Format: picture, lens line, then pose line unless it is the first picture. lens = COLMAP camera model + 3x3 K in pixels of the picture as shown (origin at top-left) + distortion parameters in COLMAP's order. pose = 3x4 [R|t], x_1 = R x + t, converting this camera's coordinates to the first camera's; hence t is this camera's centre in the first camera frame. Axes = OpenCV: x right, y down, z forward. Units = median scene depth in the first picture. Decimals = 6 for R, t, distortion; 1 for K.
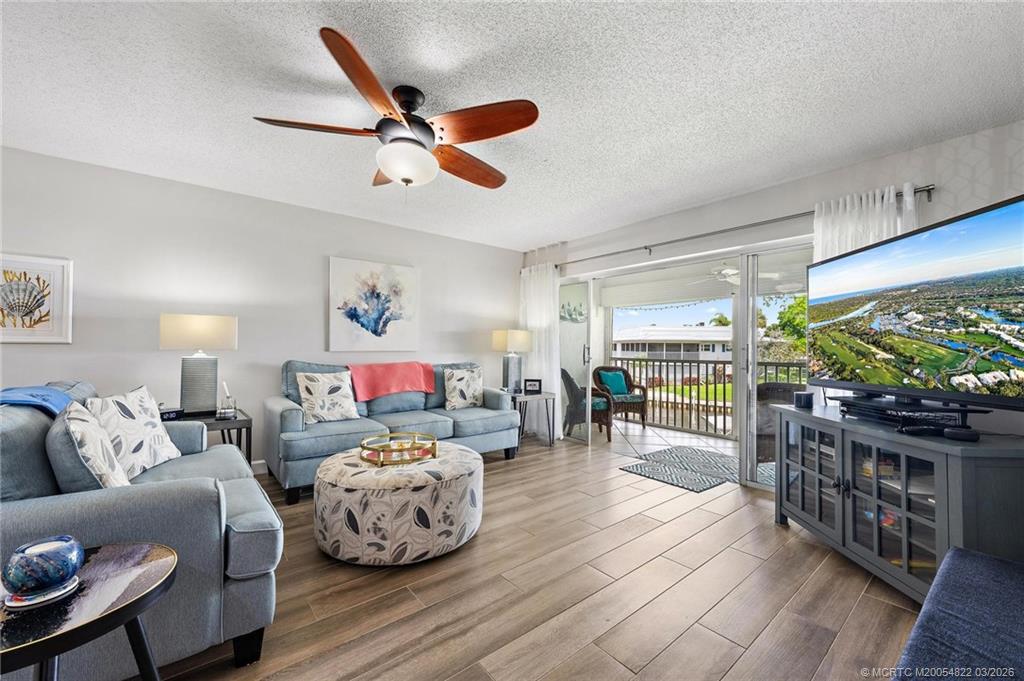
lens RADIAL K [[403.6, 0, 514.1], [0, 403.6, 342.3], [0, 0, 1]] dist [0.001551, 0.000070]
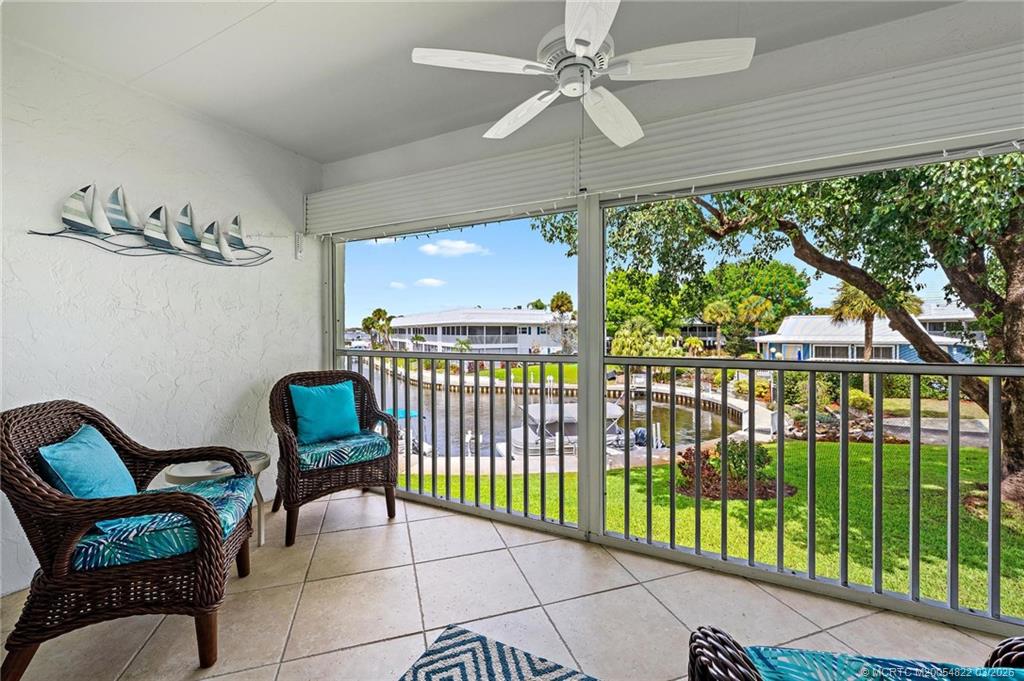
lens RADIAL K [[408.0, 0, 518.8], [0, 408.0, 328.8], [0, 0, 1]] dist [0.000794, 0.000150]
pose [[0.907648, -0.007593, 0.419663, 0.333983], [0.005022, 0.999961, 0.007231, 0.014880], [-0.419701, -0.004455, 0.907651, 0.716018]]
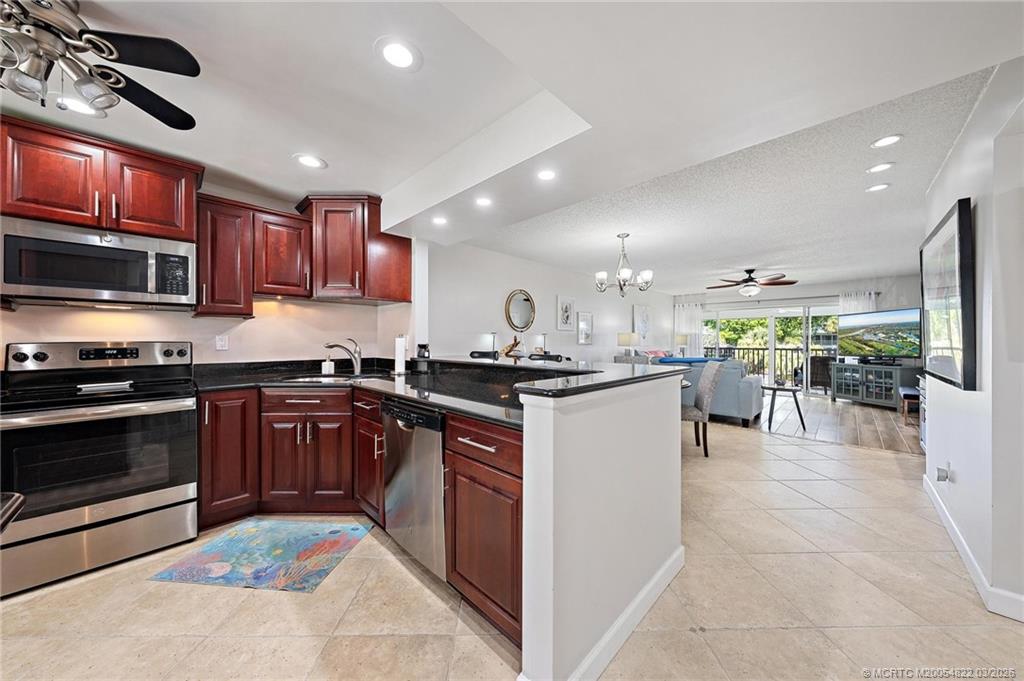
lens RADIAL K [[346.6, 0, 513.2], [0, 346.6, 338.7], [0, 0, 1]] dist [-0.001989, -0.000065]
pose [[0.993717, -0.009167, 0.111545, -1.108301], [0.008058, 0.999914, 0.010389, -0.037472], [-0.111631, -0.009425, 0.993705, -0.720910]]
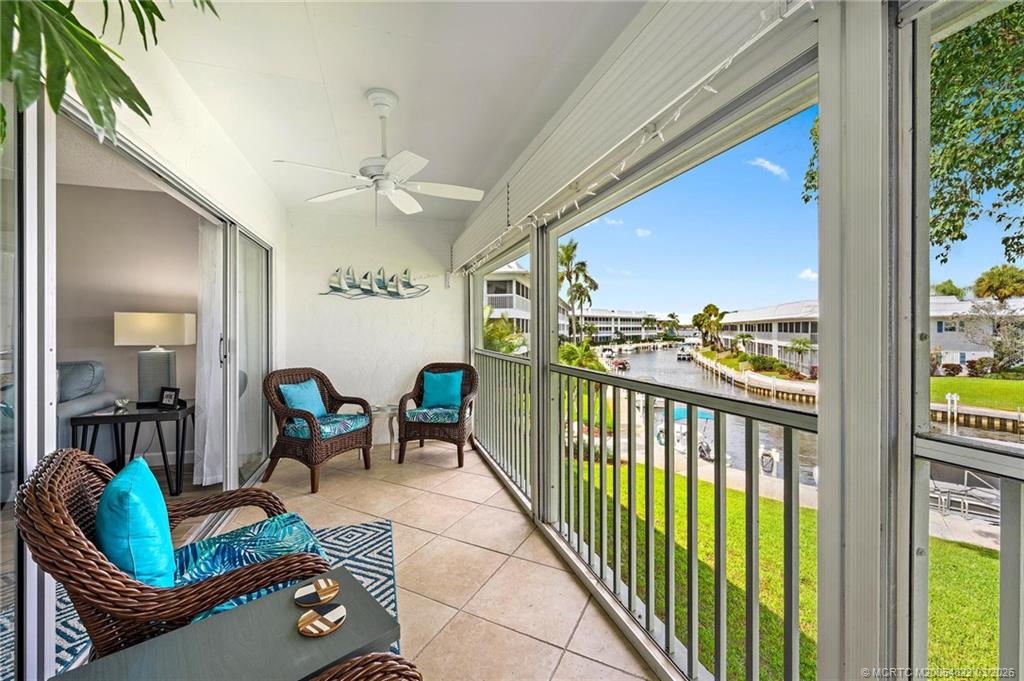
lens RADIAL K [[408.0, 0, 518.8], [0, 408.0, 328.8], [0, 0, 1]] dist [0.000794, 0.000150]
pose [[0.935151, -0.012364, -0.354035, 0.780268], [0.016087, 0.999842, 0.007573, -0.000104], [0.353885, -0.012778, 0.935202, 0.591782]]
